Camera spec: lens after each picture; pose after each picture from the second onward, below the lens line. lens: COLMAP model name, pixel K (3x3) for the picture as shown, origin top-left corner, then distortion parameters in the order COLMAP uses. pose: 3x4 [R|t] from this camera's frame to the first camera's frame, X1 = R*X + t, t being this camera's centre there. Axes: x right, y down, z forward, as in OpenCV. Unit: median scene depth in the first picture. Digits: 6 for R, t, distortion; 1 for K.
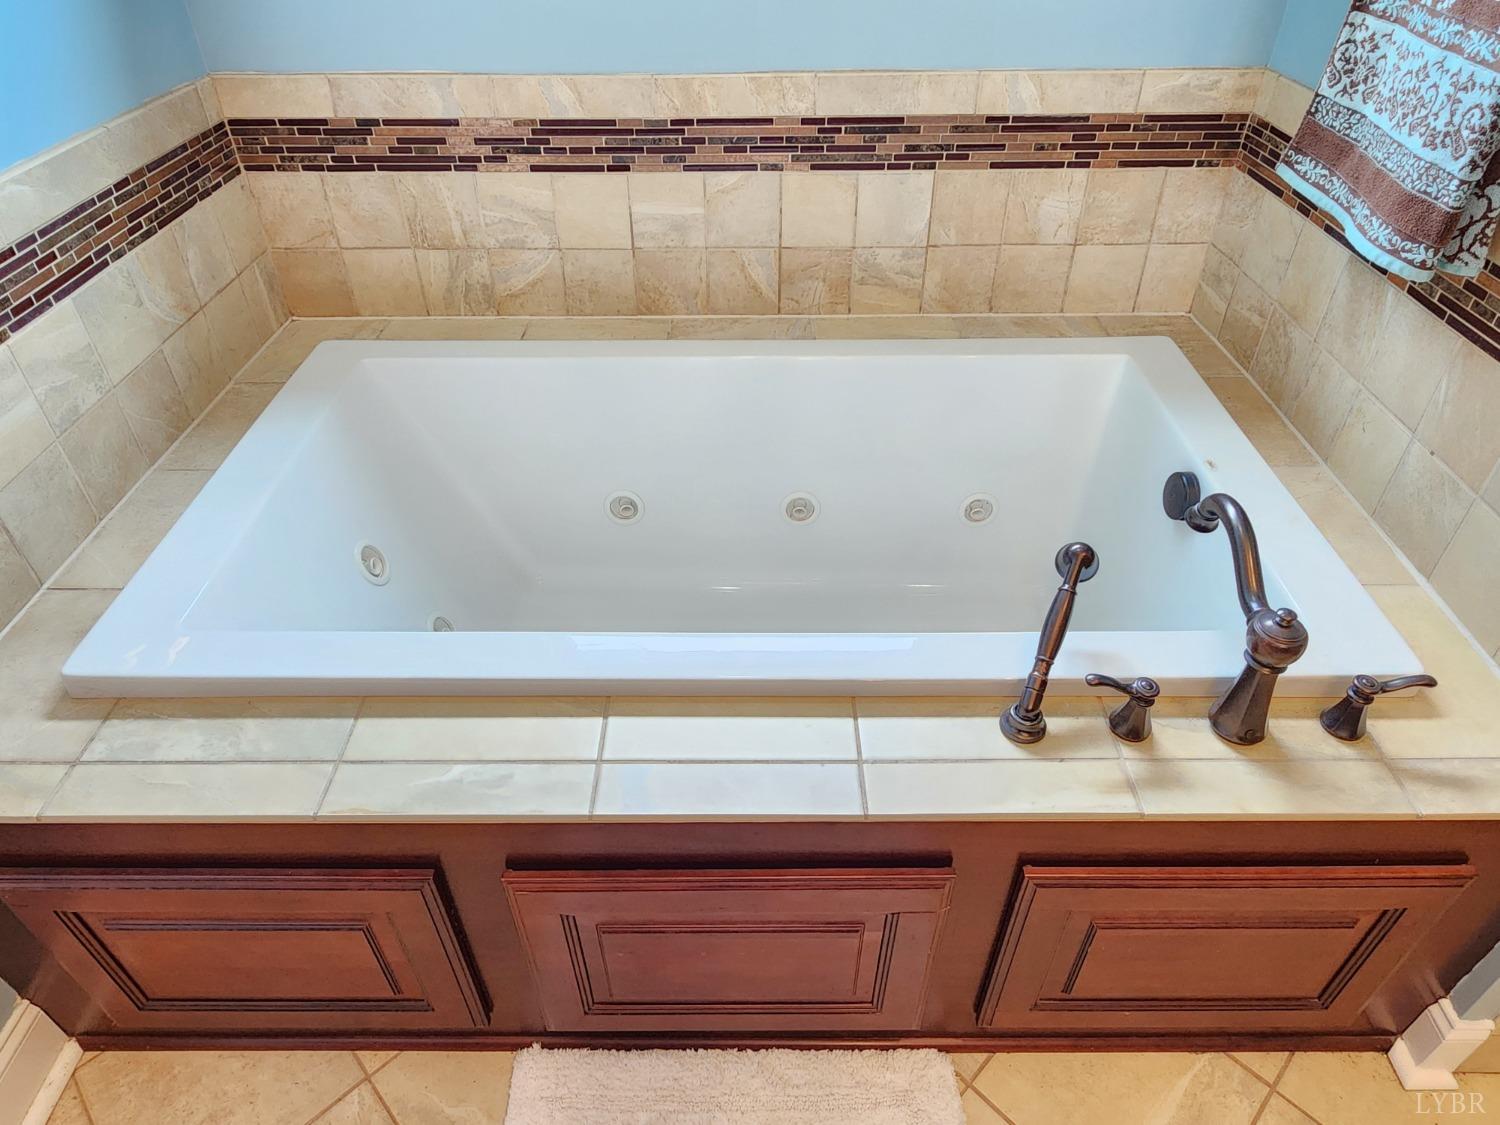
lens RADIAL K [[938.2, 0, 744.9], [0, 938.2, 559.6], [0, 0, 1]] dist [-0.001124, -0.001505]
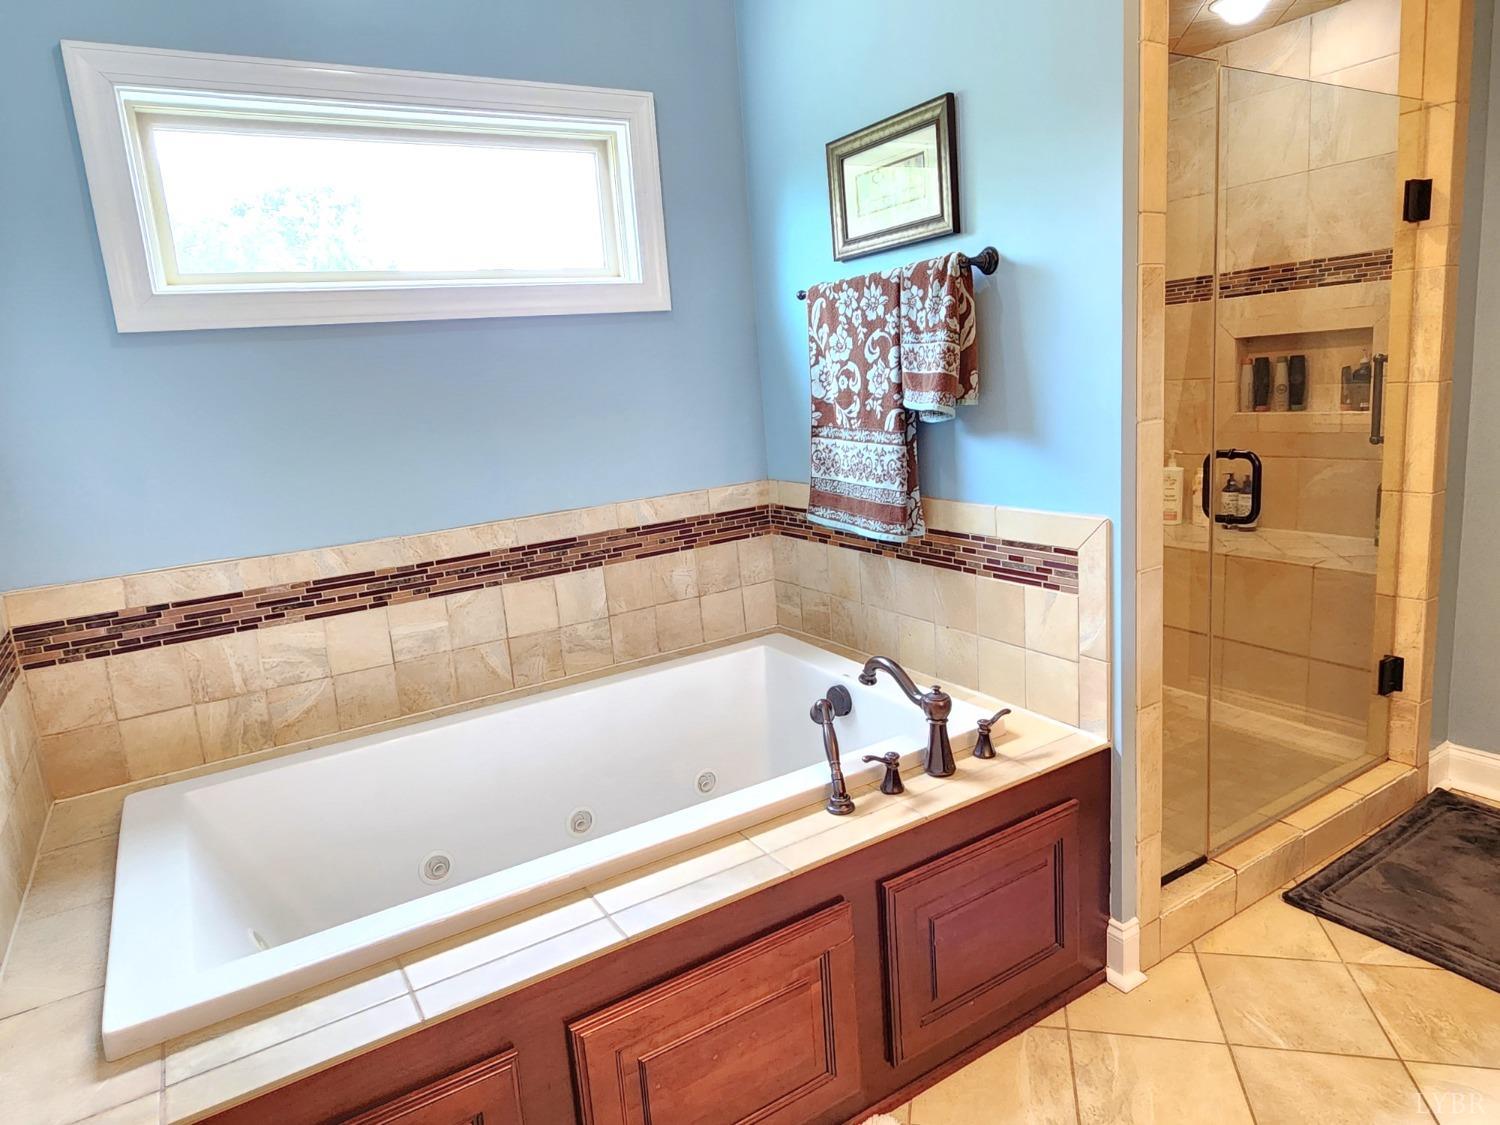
lens RADIAL K [[938.2, 0, 755.5], [0, 938.2, 557.4], [0, 0, 1]] dist [-0.001124, -0.001505]
pose [[0.844360, -0.161232, 0.510941, -0.355857], [0.386499, 0.843735, -0.372464, 0.222033], [-0.371046, 0.511972, 0.774732, -0.247941]]
